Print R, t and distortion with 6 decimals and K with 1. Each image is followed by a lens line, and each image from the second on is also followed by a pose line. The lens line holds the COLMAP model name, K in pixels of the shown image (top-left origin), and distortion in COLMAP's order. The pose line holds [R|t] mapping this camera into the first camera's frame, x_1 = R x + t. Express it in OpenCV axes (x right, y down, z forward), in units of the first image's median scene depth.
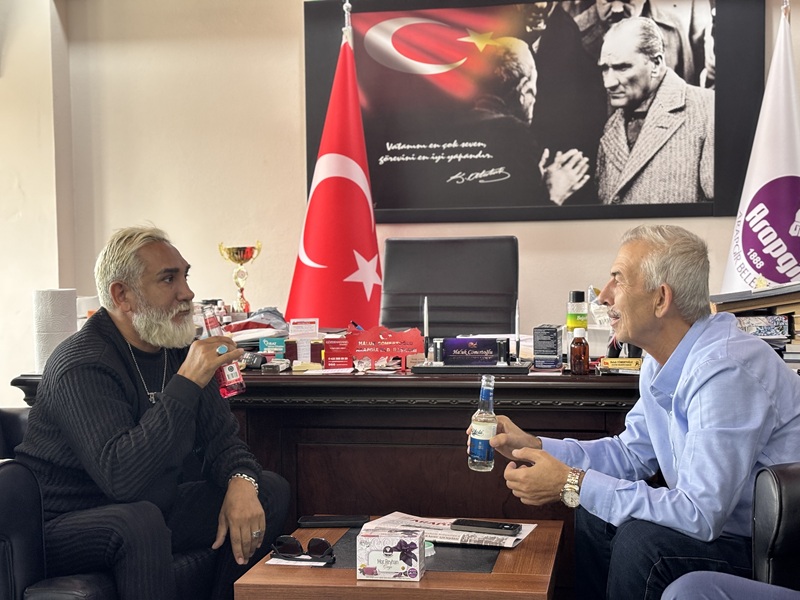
lens RADIAL K [[1207.2, 0, 396.1], [0, 1207.2, 317.2], [0, 0, 1]] dist [0.073865, 0.000000]
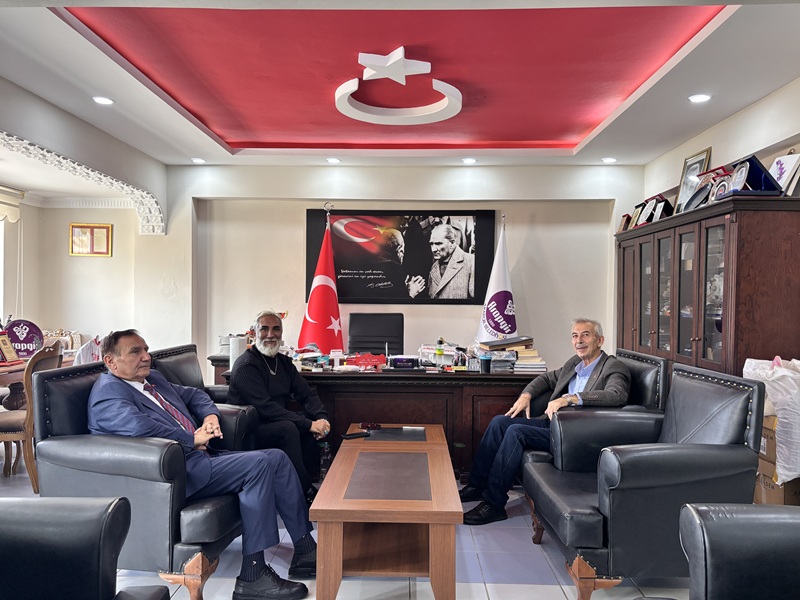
lens RADIAL K [[604.5, 0, 398.2], [0, 604.5, 307.4], [0, 0, 1]] dist [0.039486, -0.038006]
pose [[0.982094, 0.018615, 0.187471, -0.124730], [-0.011671, 0.999207, -0.038079, -0.027297], [-0.188031, 0.035209, 0.981532, -0.194701]]
